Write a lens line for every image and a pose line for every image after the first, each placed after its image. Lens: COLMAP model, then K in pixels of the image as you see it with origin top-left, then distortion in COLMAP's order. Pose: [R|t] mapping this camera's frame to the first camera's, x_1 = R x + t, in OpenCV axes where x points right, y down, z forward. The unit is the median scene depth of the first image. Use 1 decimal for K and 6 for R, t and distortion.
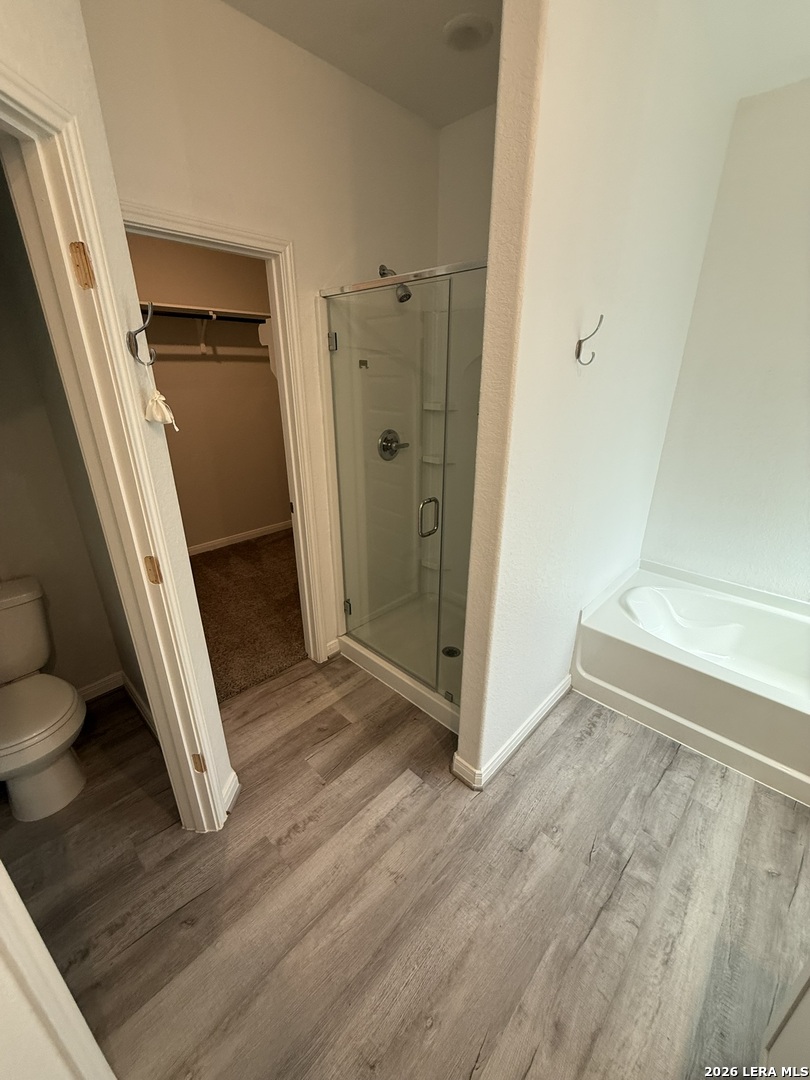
lens RADIAL K [[430.1, 0, 407.7], [0, 430.1, 540.9], [0, 0, 1]] dist [0.000128, 0.000349]
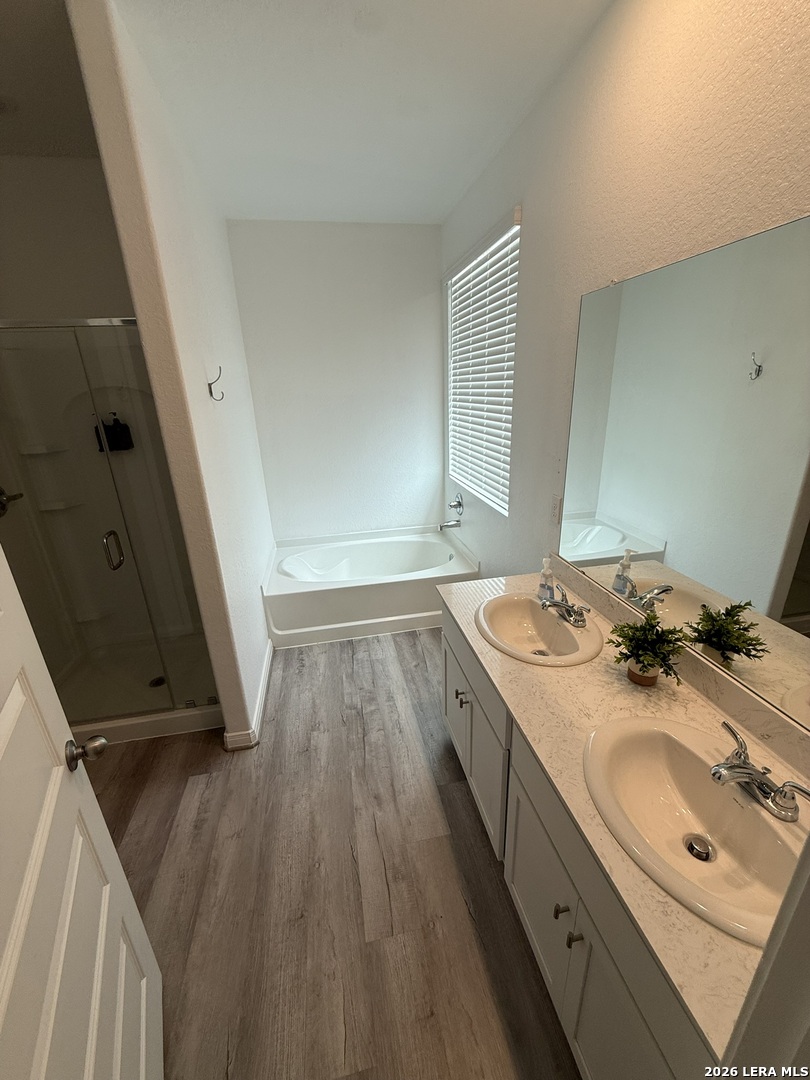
lens RADIAL K [[430.1, 0, 401.1], [0, 430.1, 543.1], [0, 0, 1]] dist [0.000128, 0.000349]
pose [[0.585257, -0.302755, 0.752206, -0.358561], [0.339245, 0.934010, 0.111977, 0.054775], [-0.736469, 0.189647, 0.649344, -0.208508]]
